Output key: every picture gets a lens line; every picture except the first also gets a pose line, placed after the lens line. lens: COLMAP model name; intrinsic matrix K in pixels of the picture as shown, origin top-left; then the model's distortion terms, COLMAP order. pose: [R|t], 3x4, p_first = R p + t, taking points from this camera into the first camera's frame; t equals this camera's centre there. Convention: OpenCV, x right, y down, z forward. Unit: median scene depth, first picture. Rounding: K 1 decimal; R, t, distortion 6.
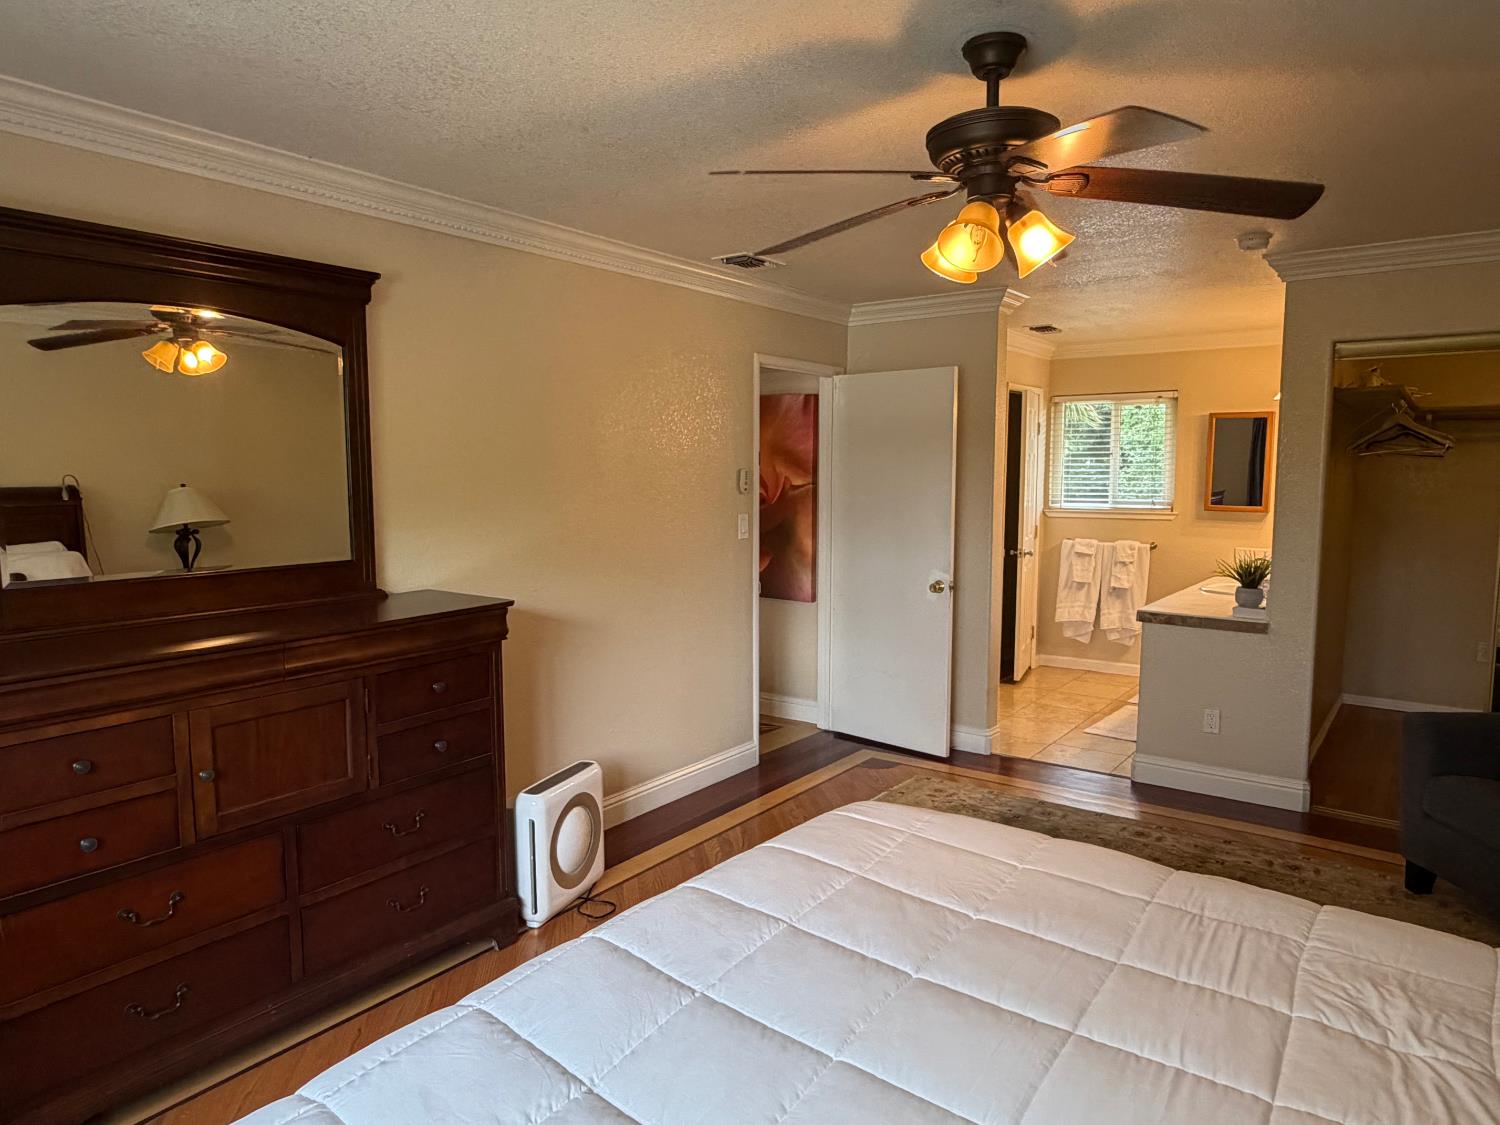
lens RADIAL K [[958.0, 0, 744.8], [0, 958.0, 564.6], [0, 0, 1]] dist [-0.000877, 0.001021]
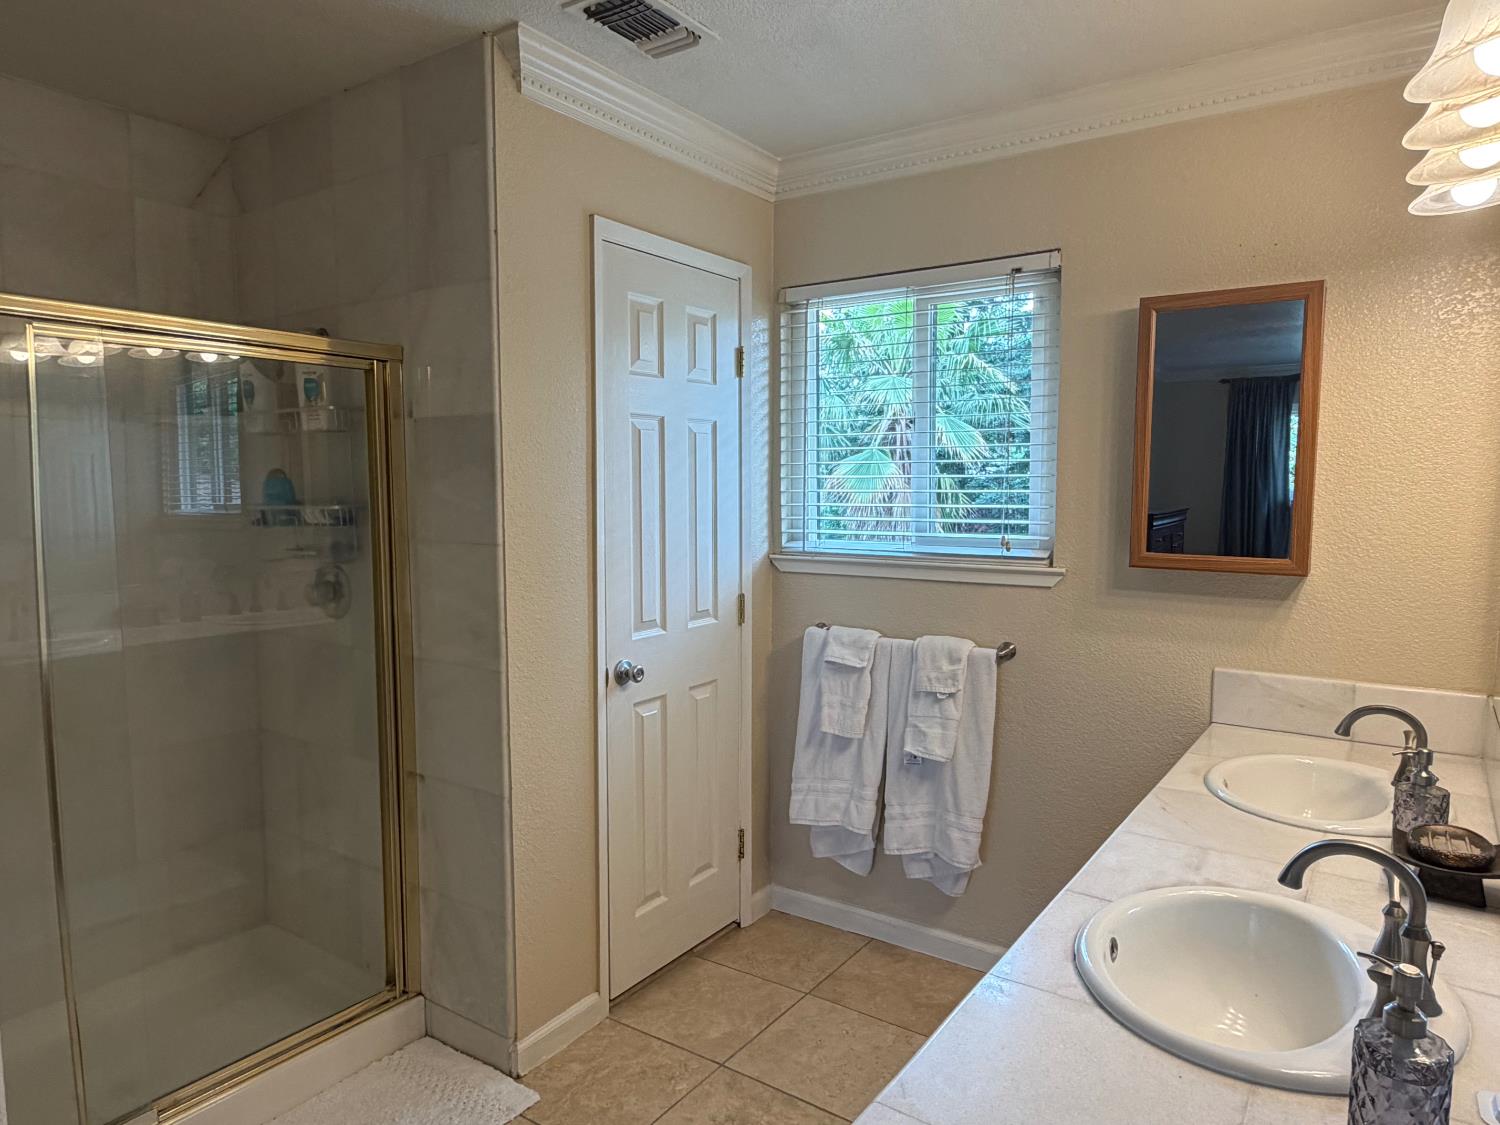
lens RADIAL K [[958.0, 0, 754.3], [0, 958.0, 564.0], [0, 0, 1]] dist [-0.000877, 0.001021]
pose [[0.998548, -0.000042, 0.053875, 0.295263], [0.001017, 0.999836, -0.018086, -0.047708], [-0.053865, 0.018115, 0.998384, 0.598597]]
